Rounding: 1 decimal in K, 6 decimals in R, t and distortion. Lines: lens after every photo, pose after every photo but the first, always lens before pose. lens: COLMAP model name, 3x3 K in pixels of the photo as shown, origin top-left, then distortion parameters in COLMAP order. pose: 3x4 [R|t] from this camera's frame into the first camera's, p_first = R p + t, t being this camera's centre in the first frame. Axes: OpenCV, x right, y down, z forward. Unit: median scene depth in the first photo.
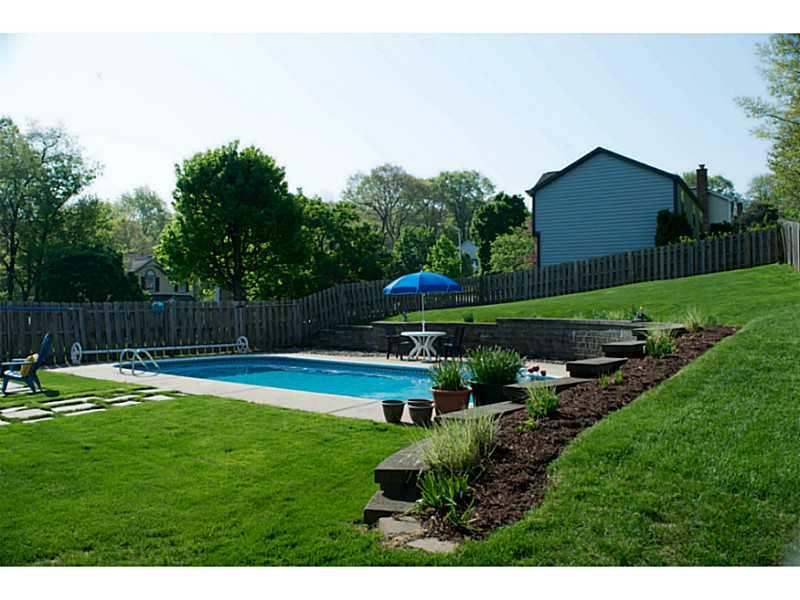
lens RADIAL K [[633.2, 0, 401.7], [0, 633.2, 300.8], [0, 0, 1]] dist [-0.083541, 0.010040]
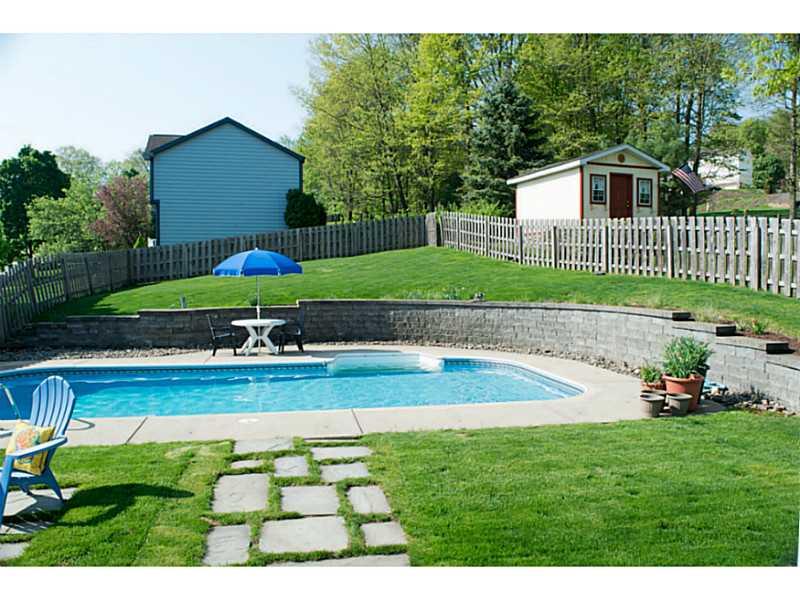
lens RADIAL K [[633.2, 0, 400.2], [0, 633.2, 298.0], [0, 0, 1]] dist [-0.083541, 0.010040]
pose [[0.681983, -0.029006, 0.730792, -0.300058], [-0.002246, 0.999125, 0.041753, -0.010282], [-0.731364, -0.030116, 0.681322, 0.194887]]
